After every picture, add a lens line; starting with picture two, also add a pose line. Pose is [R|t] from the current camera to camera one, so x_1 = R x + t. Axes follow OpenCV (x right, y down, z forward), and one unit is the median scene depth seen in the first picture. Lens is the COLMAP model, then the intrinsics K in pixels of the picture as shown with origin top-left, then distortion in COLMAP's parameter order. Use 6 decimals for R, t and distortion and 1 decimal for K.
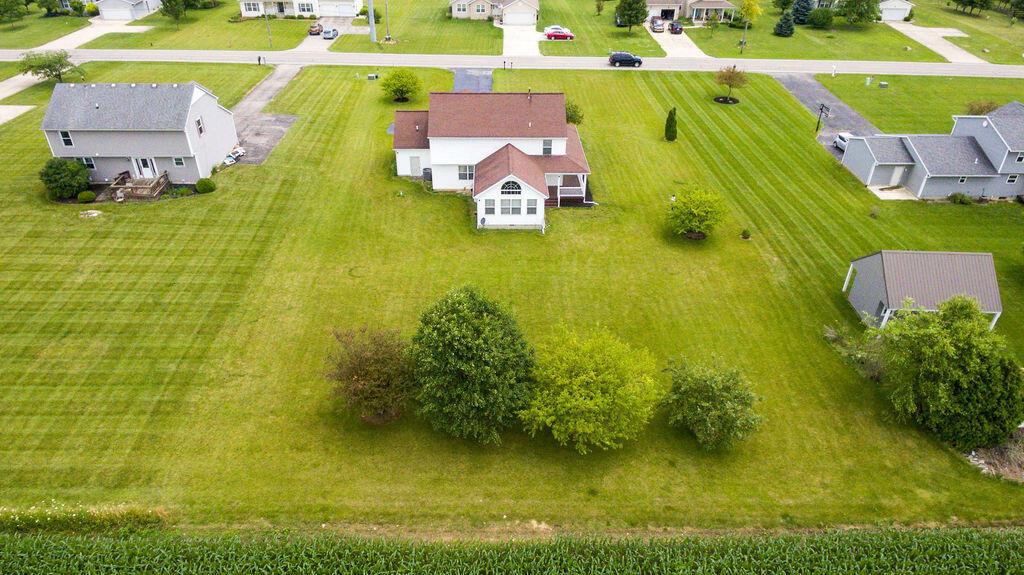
lens RADIAL K [[679.8, 0, 504.8], [0, 679.8, 295.0], [0, 0, 1]] dist [0.045143, -0.055043]
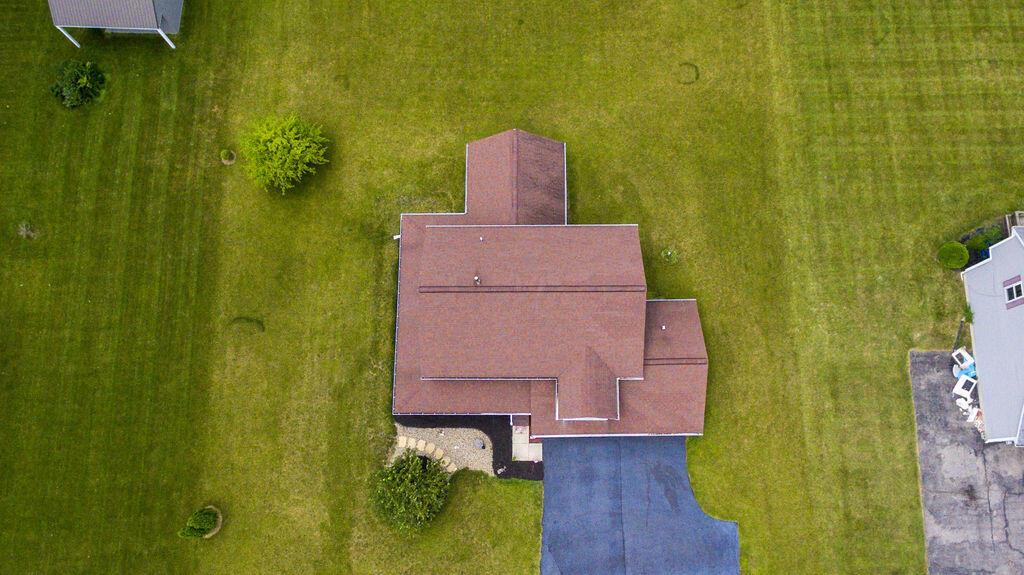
lens RADIAL K [[679.8, 0, 517.6], [0, 679.8, 295.0], [0, 0, 1]] dist [0.045143, -0.055043]
pose [[-0.999590, -0.022397, 0.017851, -0.009269], [0.024793, -0.364623, 0.930825, -0.852108], [-0.014339, 0.930886, 0.365029, 0.810885]]
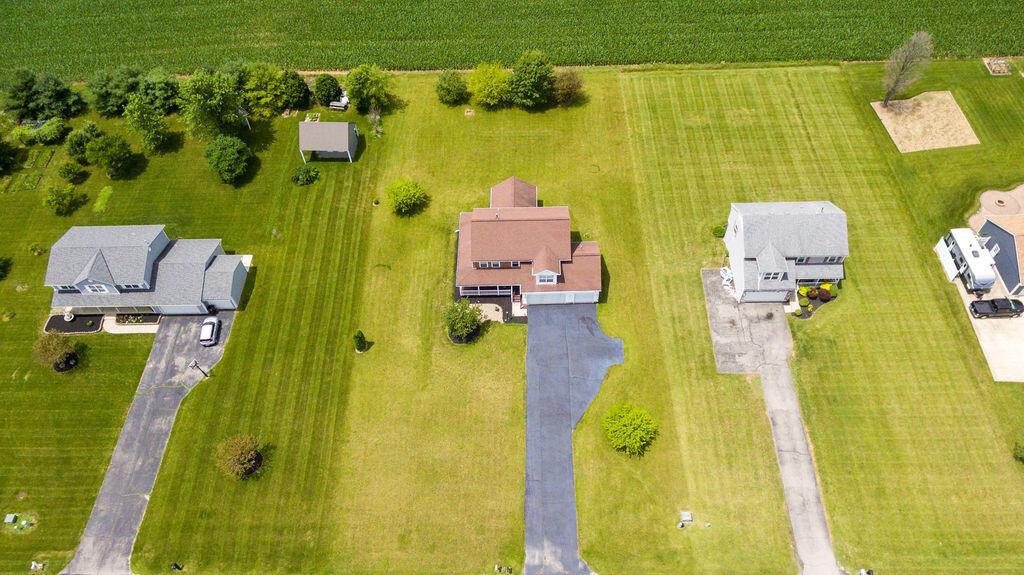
lens RADIAL K [[713.4, 0, 517.0], [0, 713.4, 289.8], [0, 0, 1]] dist [0.040108, -0.037810]
pose [[-0.999676, -0.009500, 0.023598, -0.039356], [0.023099, 0.049614, 0.998501, -1.750025], [-0.010657, 0.998723, -0.049379, 1.238394]]
